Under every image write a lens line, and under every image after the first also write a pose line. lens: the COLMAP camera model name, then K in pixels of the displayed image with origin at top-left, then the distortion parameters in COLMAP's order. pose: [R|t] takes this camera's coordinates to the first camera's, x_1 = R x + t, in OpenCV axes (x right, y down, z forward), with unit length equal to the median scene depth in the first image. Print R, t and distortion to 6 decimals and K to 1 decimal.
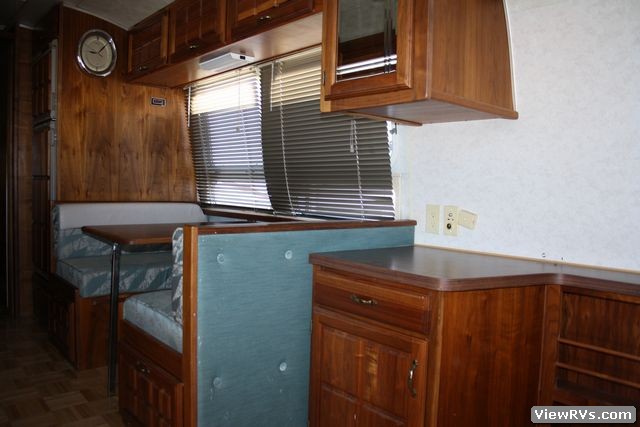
lens RADIAL K [[514.7, 0, 320.0], [0, 514.7, 213.5], [0, 0, 1]] dist [-0.164014, 0.127796]
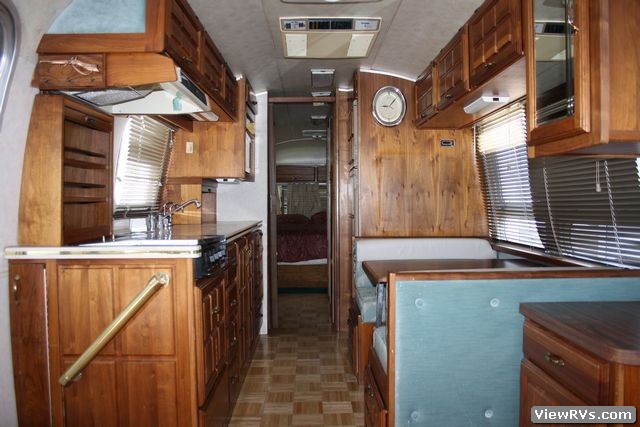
lens RADIAL K [[514.7, 0, 320.0], [0, 514.7, 213.5], [0, 0, 1]] dist [-0.164014, 0.127796]
pose [[0.769929, -0.018193, -0.637870, 0.185333], [-0.011581, 0.999030, -0.042473, -0.029346], [0.638024, 0.040089, 0.768972, 0.011475]]
